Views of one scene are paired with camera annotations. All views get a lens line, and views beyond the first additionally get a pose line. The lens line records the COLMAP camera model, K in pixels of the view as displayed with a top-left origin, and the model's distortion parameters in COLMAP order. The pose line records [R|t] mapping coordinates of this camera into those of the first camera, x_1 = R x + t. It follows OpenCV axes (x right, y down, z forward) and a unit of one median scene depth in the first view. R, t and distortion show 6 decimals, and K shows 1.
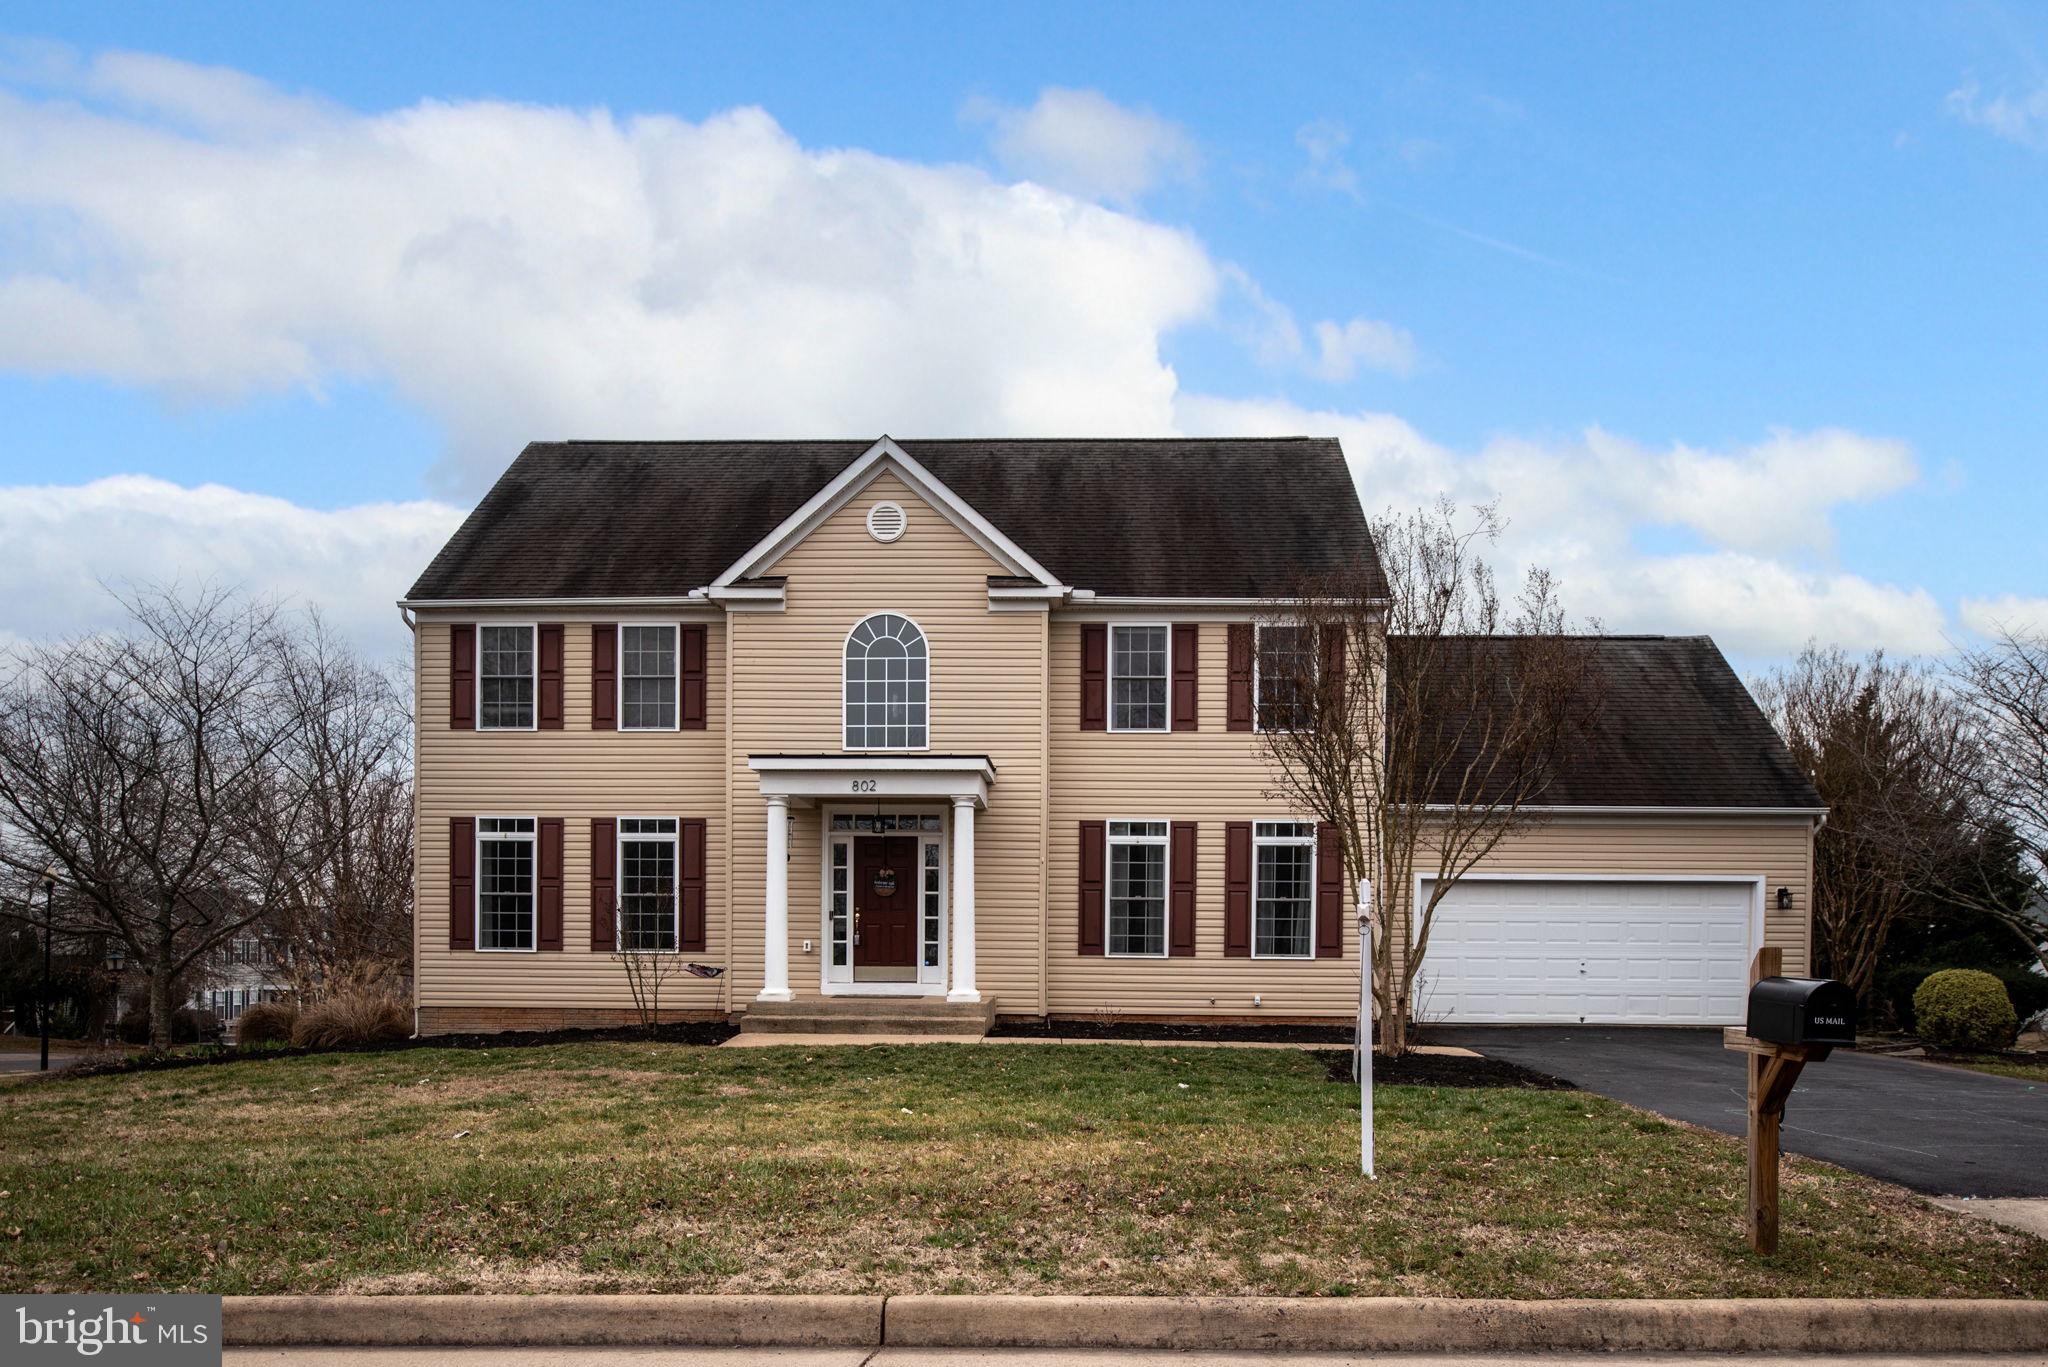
lens RADIAL K [[1468.9, 0, 1011.3], [0, 1468.9, 976.9], [0, 0, 1]] dist [-0.001059, -0.000326]
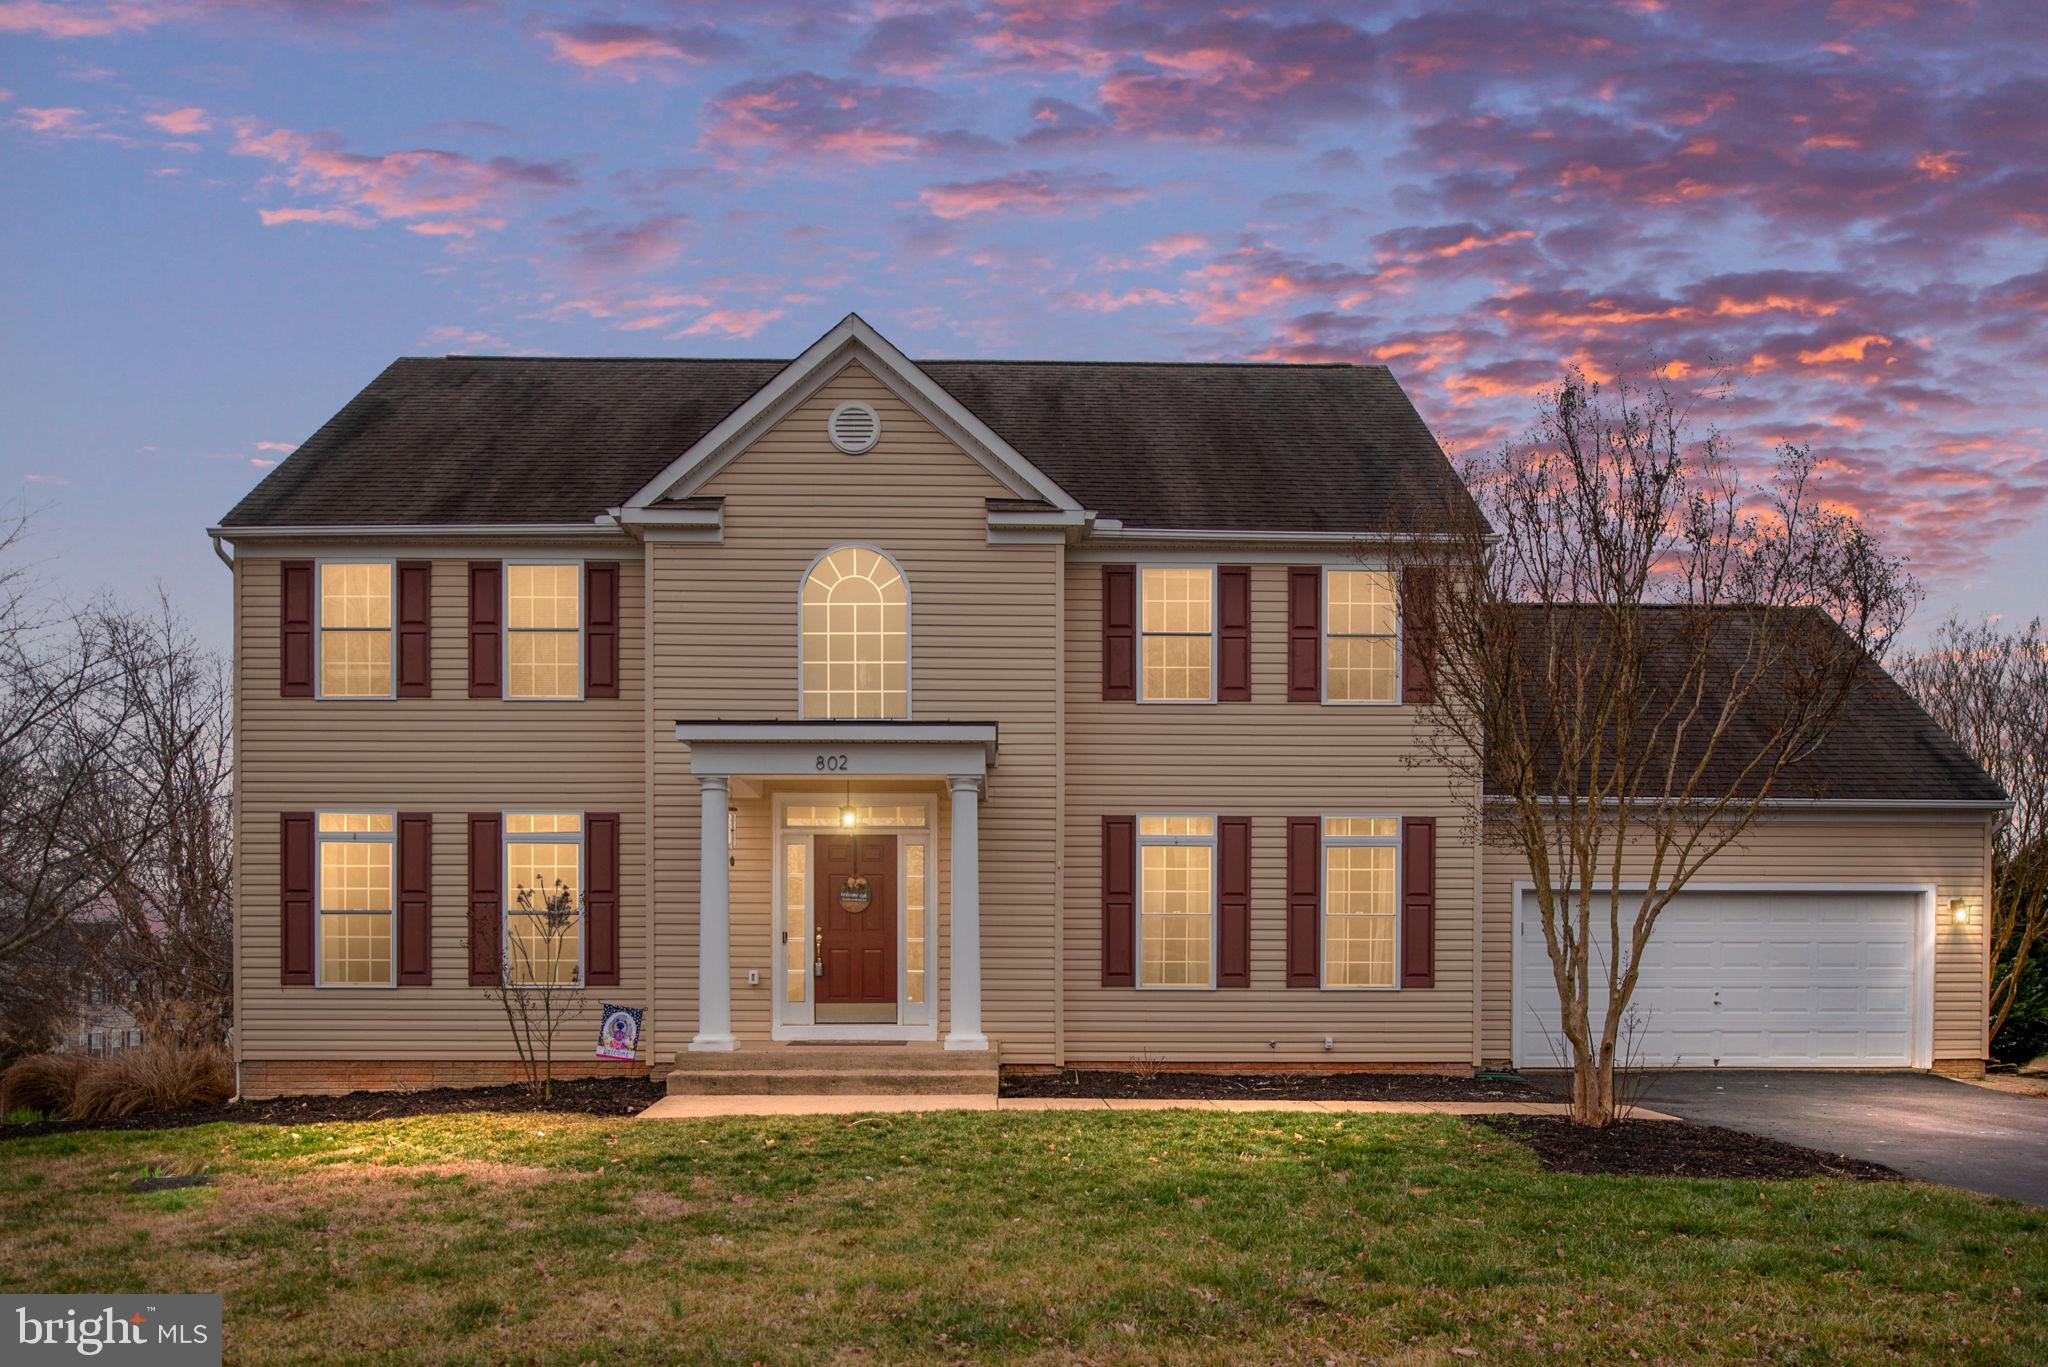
lens RADIAL K [[1443.2, 0, 1017.8], [0, 1443.2, 999.5], [0, 0, 1]] dist [-0.005880, -0.007788]
pose [[0.998240, -0.007145, 0.058864, -0.044765], [0.007548, 0.999950, -0.006625, -0.003386], [-0.058813, 0.007058, 0.998244, 0.235063]]
